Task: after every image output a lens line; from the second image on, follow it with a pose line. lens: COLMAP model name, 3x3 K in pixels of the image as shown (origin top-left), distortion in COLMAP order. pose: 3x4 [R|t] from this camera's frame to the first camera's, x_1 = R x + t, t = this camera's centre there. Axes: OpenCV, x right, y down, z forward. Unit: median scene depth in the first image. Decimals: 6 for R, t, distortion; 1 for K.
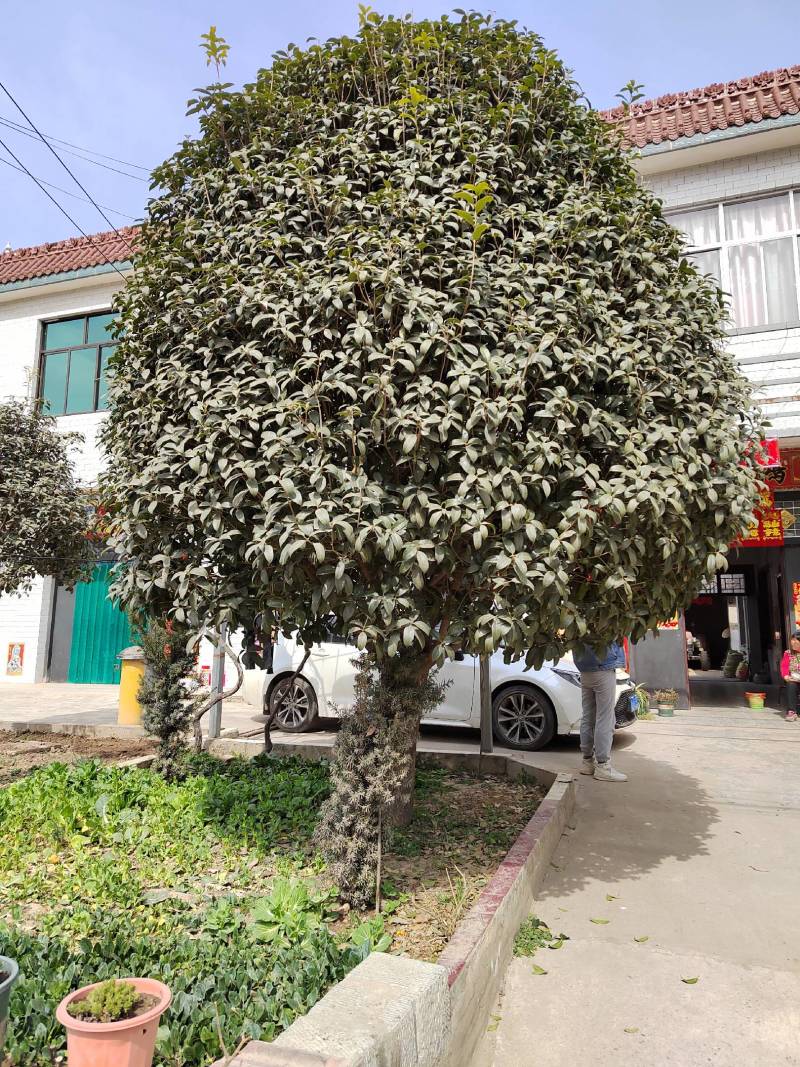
lens RADIAL K [[714.6, 0, 400.0], [0, 714.6, 533.5], [0, 0, 1]] dist [0.060210, -0.060213]
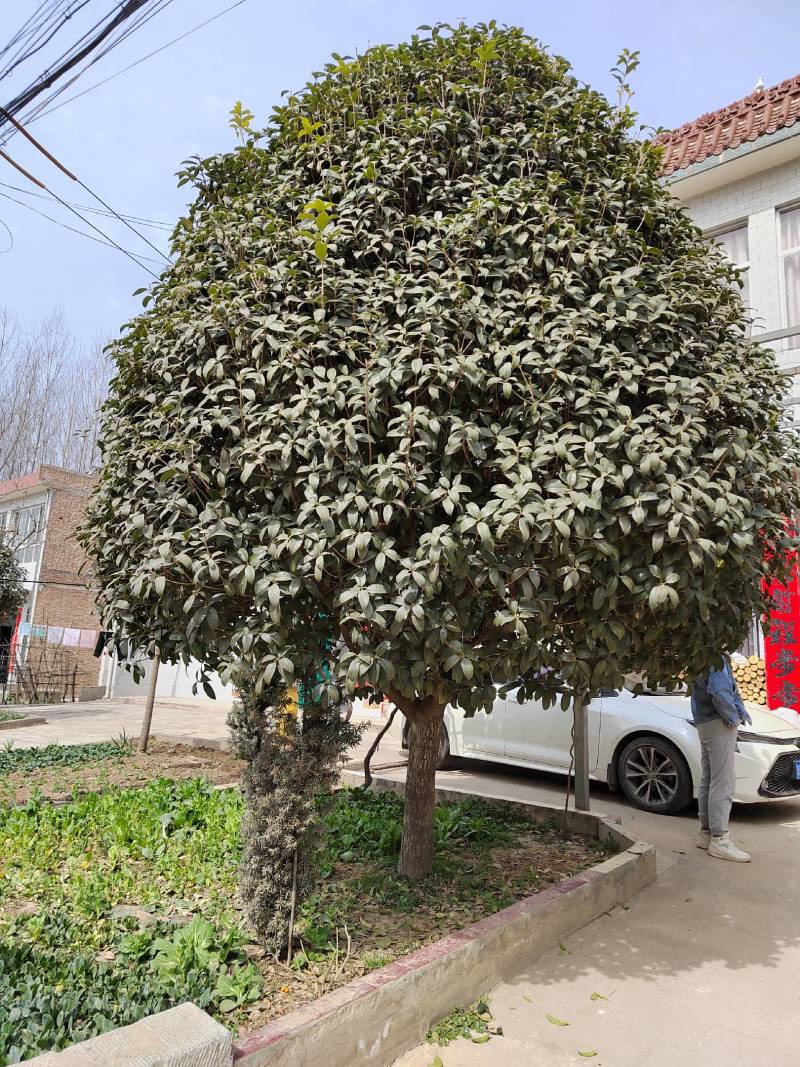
lens RADIAL K [[714.6, 0, 400.0], [0, 714.6, 533.5], [0, 0, 1]] dist [0.060210, -0.060213]
pose [[0.939444, -0.028482, -0.341516, 0.480058], [0.012271, 0.998697, -0.049536, 0.006510], [0.342482, 0.042346, 0.938570, 0.138981]]
